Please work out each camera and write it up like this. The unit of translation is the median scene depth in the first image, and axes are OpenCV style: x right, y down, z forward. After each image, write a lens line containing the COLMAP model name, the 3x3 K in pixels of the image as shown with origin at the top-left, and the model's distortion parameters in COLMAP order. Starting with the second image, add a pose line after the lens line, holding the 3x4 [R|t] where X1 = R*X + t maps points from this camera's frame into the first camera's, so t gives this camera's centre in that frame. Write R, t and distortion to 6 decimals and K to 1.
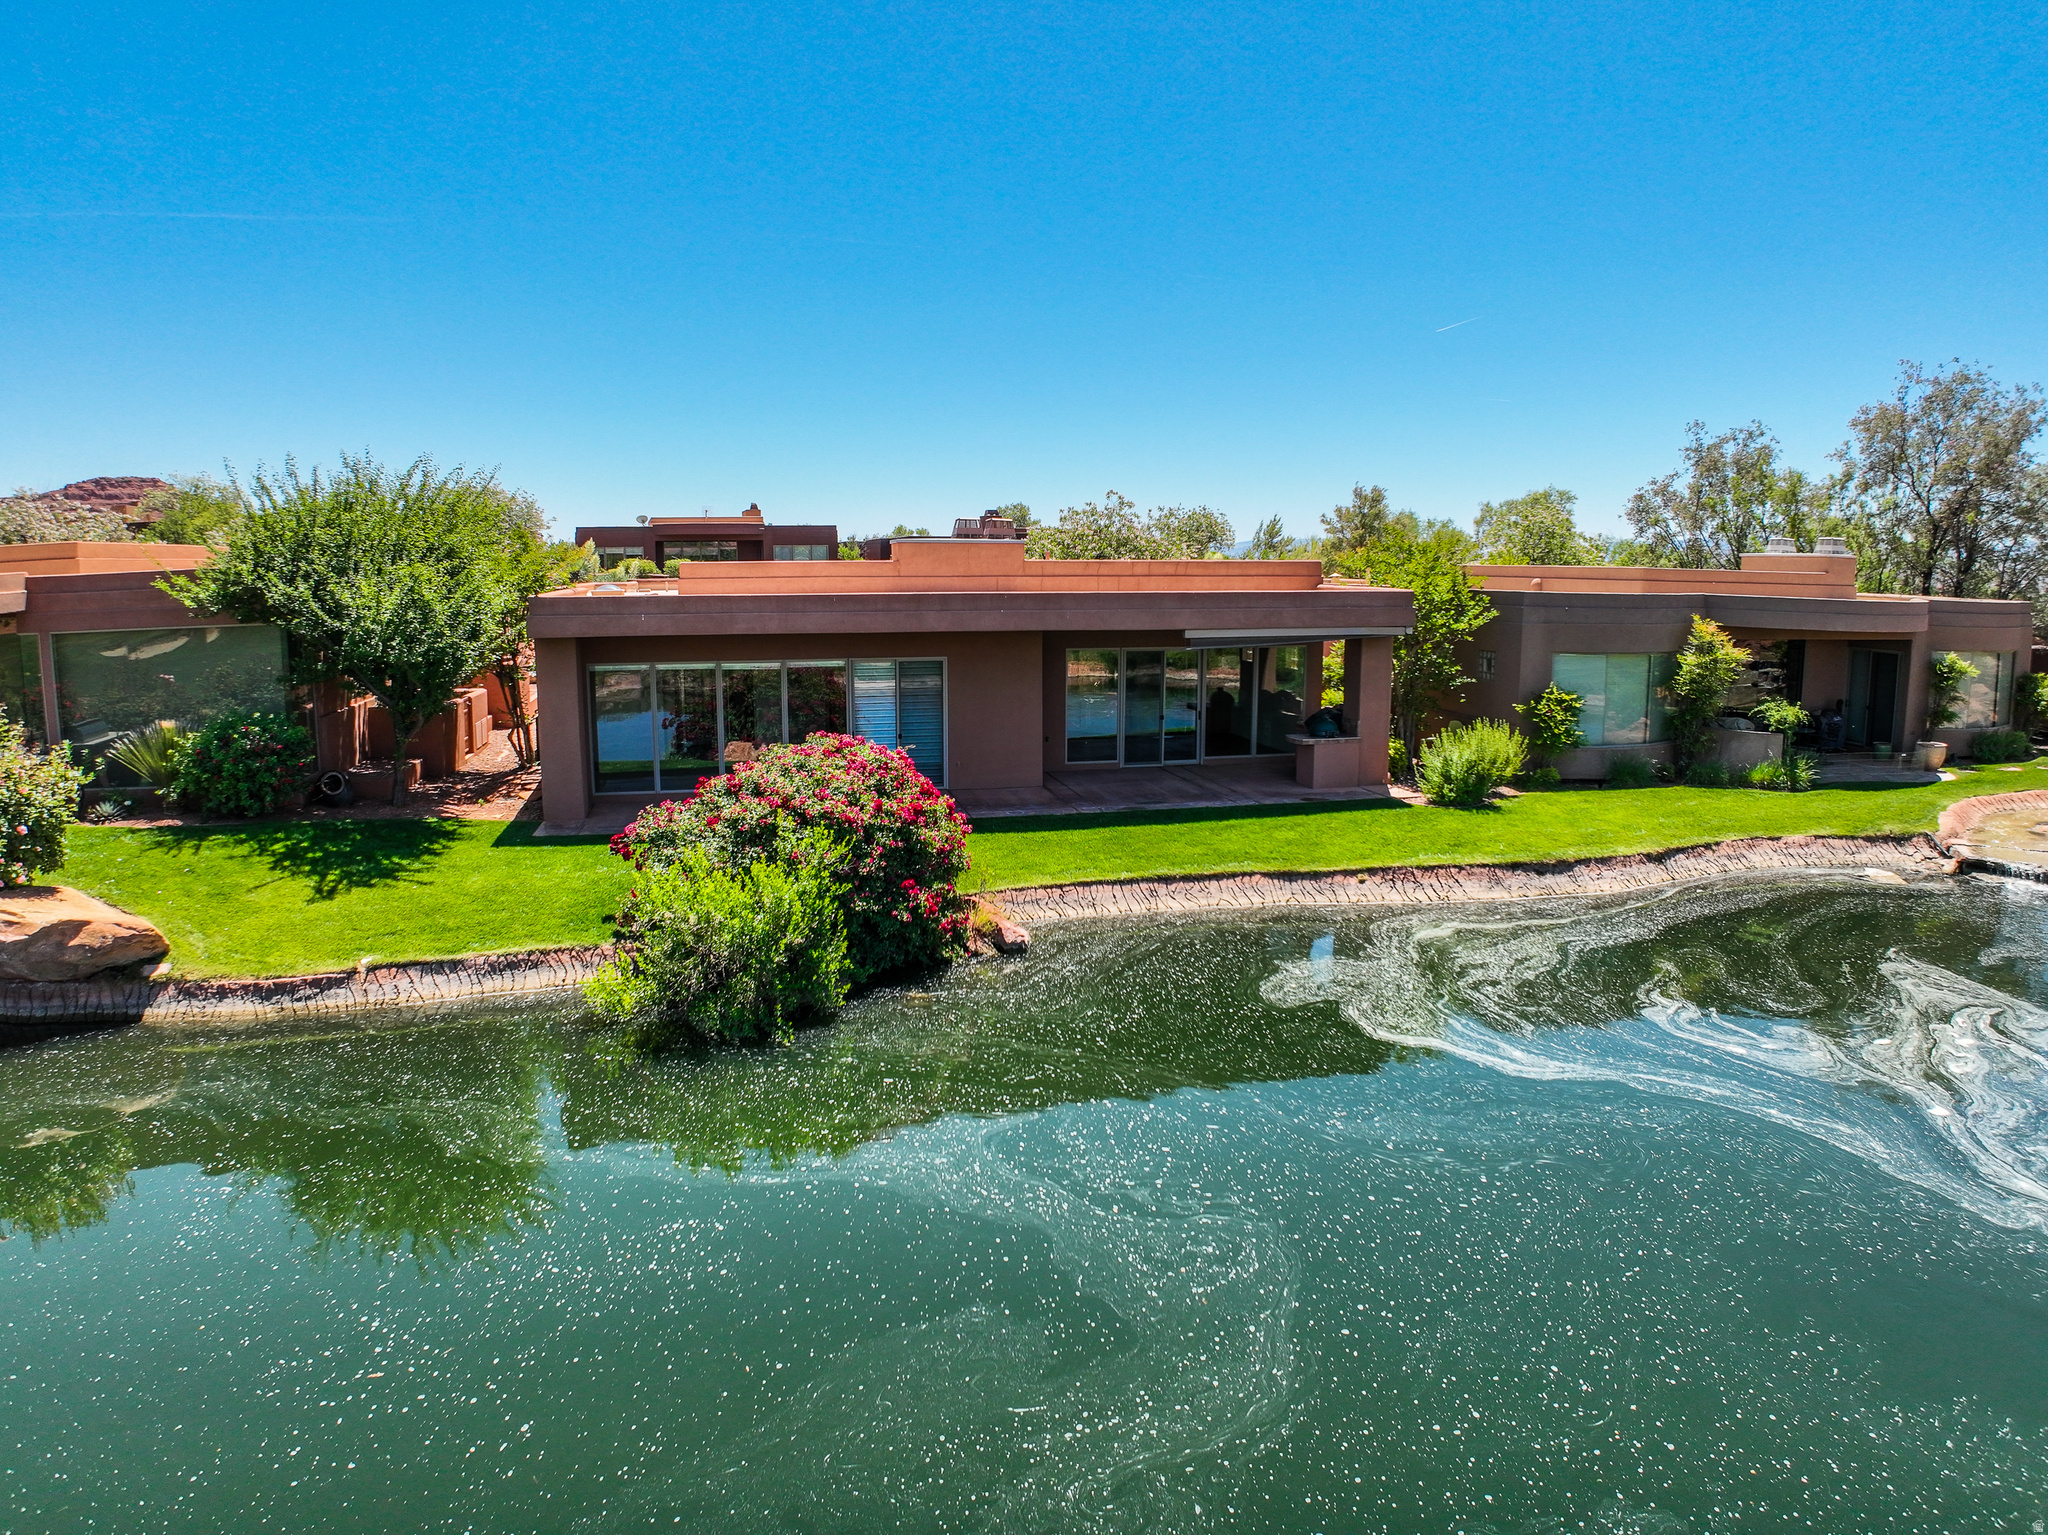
lens RADIAL K [[1274.3, 0, 1023.9], [0, 1274.3, 755.2], [0, 0, 1]] dist [-0.176463, 0.027020]
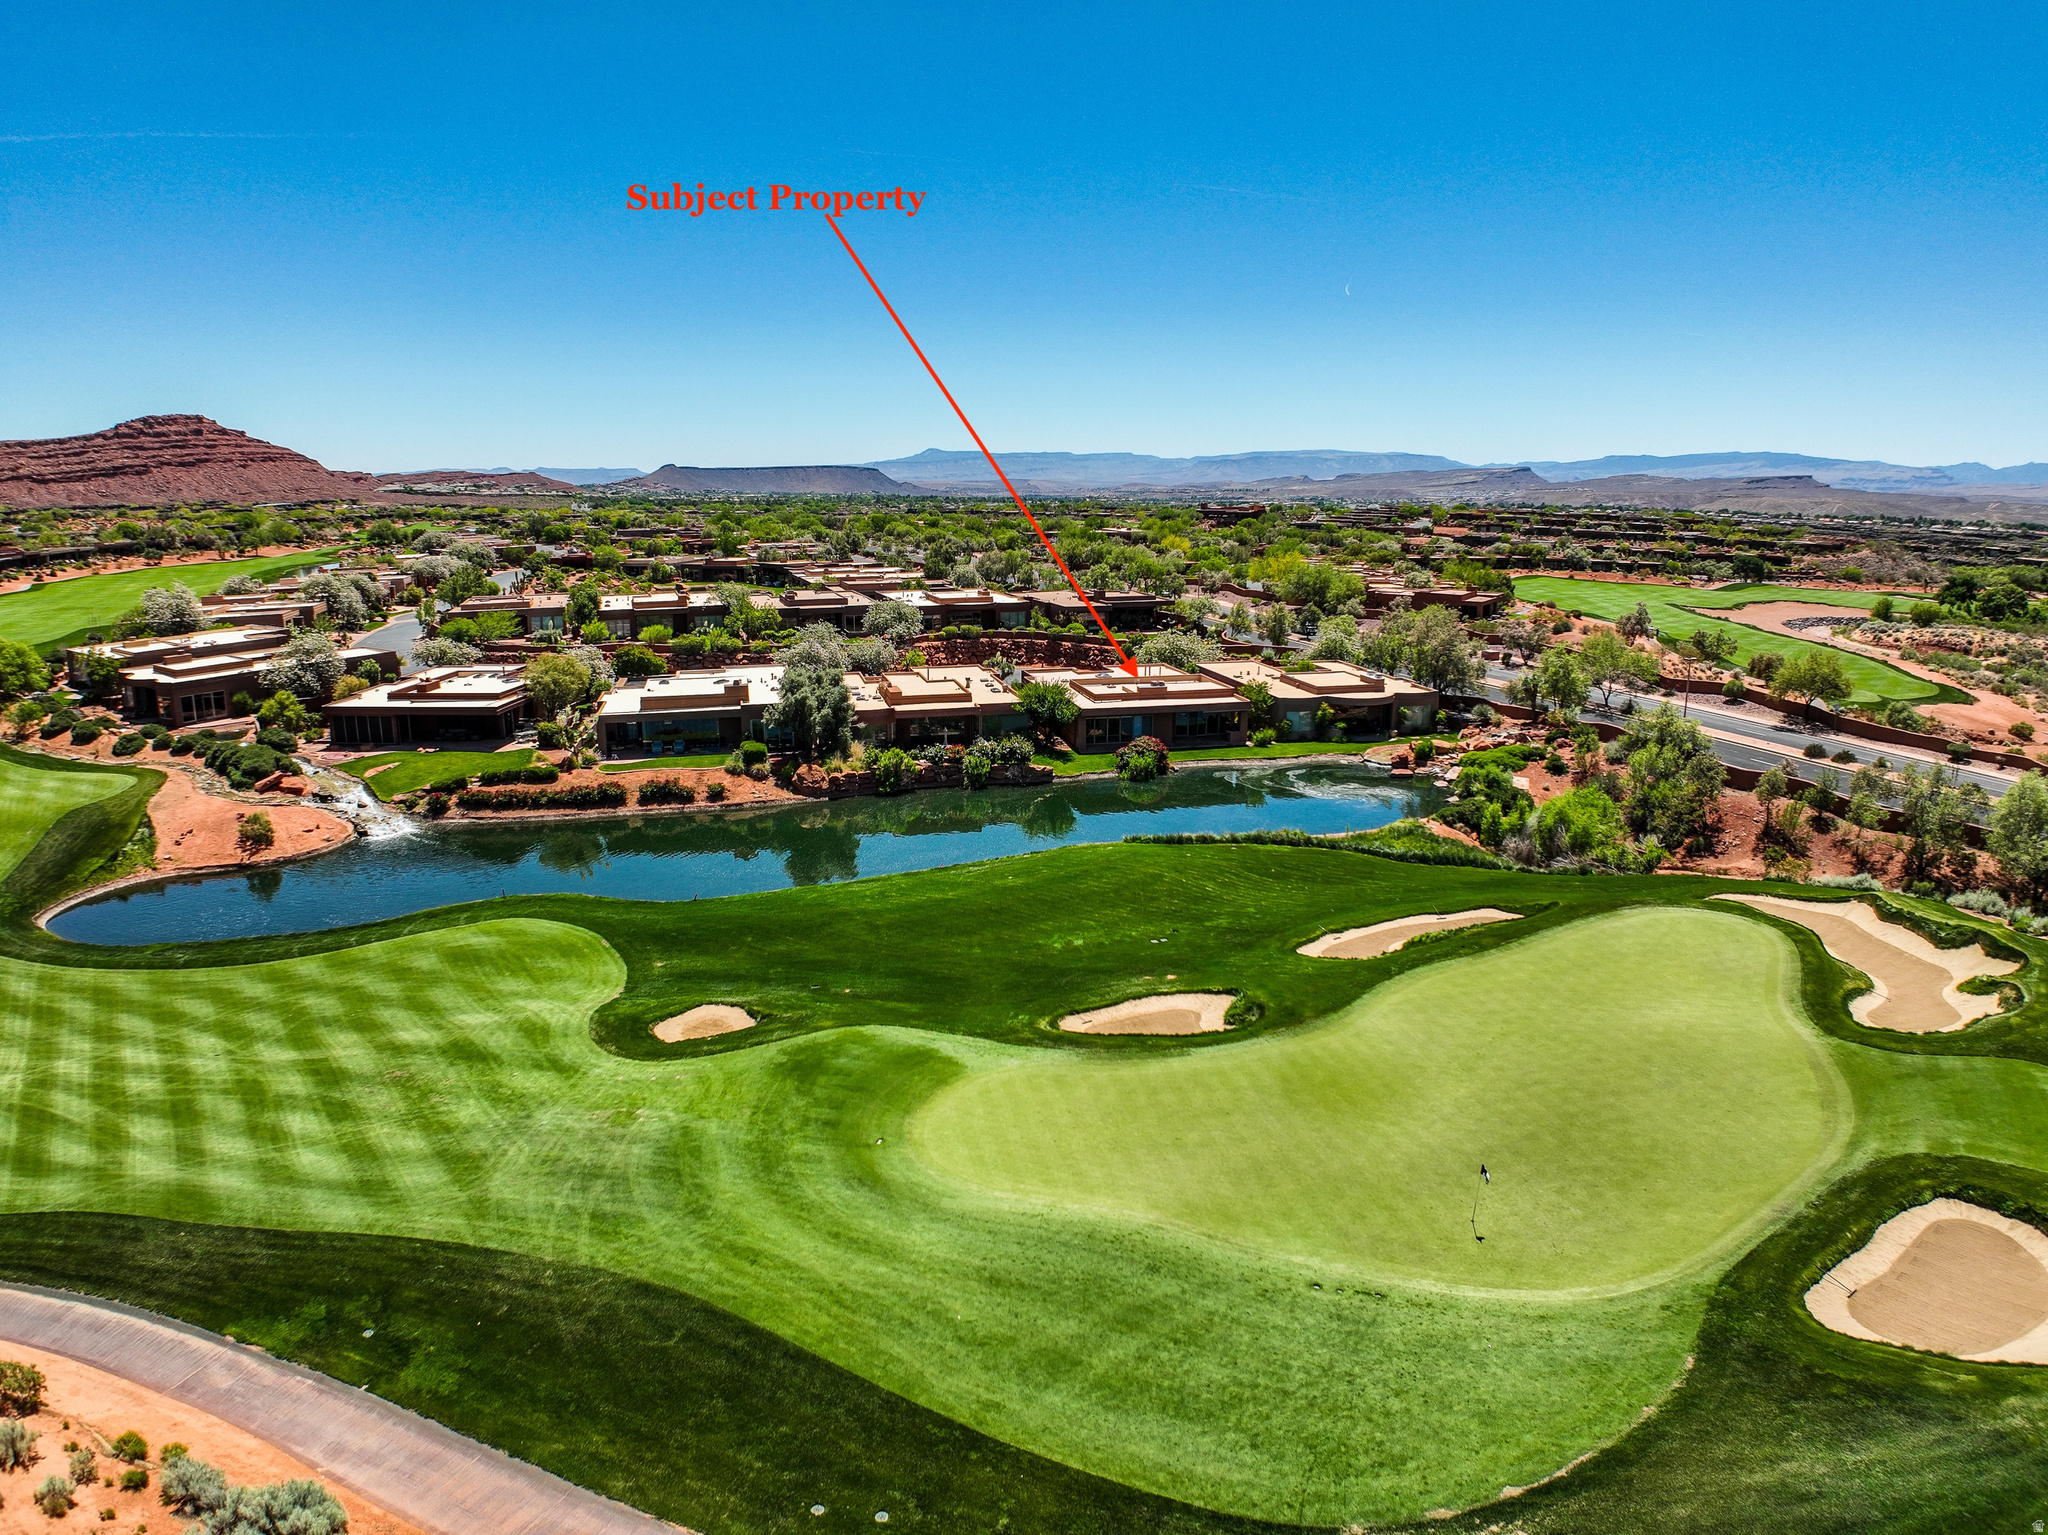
lens RADIAL K [[1274.3, 0, 1022.9], [0, 1274.3, 763.4], [0, 0, 1]] dist [-0.176463, 0.027020]
pose [[0.999999, -0.001396, 0.000059, -0.532299], [0.001387, 0.997107, 0.076001, -0.251075], [-0.000165, -0.076000, 0.997108, -3.654567]]
